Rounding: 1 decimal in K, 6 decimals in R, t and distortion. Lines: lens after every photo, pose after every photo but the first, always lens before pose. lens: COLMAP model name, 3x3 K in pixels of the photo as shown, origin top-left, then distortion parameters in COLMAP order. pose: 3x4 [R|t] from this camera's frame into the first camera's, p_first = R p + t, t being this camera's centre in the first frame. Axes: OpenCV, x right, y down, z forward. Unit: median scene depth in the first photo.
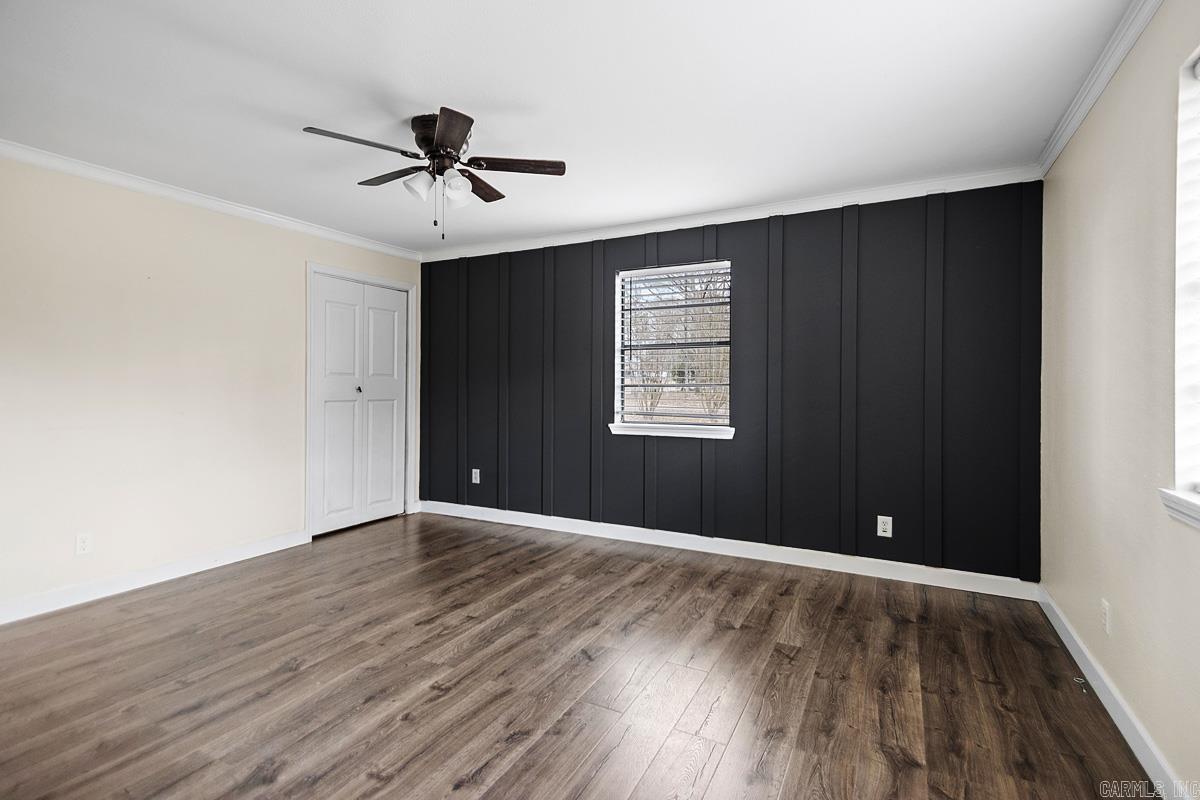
lens RADIAL K [[549.6, 0, 609.5], [0, 549.6, 387.2], [0, 0, 1]] dist [0.028593, -0.003549]
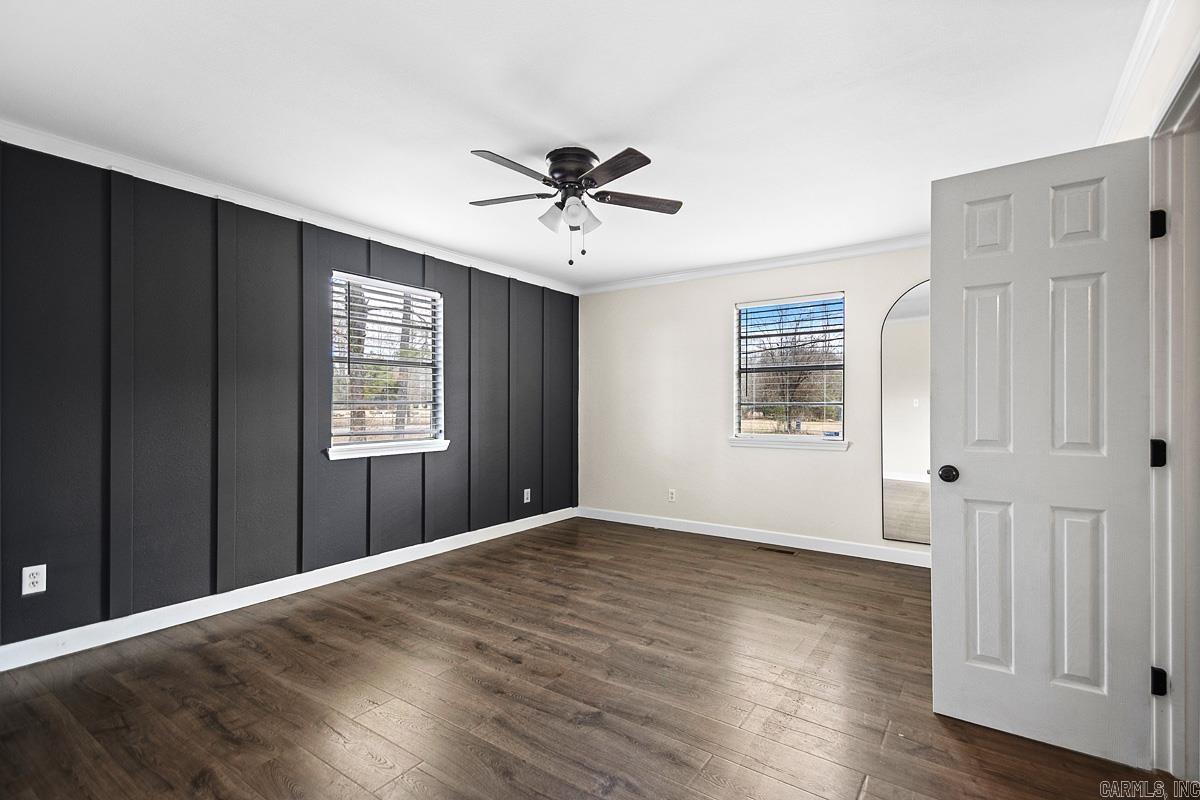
lens RADIAL K [[549.6, 0, 608.8], [0, 549.6, 407.3], [0, 0, 1]] dist [0.028593, -0.003549]
pose [[0.132443, -0.008286, 0.991156, -1.082169], [-0.006552, 0.999936, 0.009235, -0.010268], [-0.991169, -0.007717, 0.132380, 0.634182]]
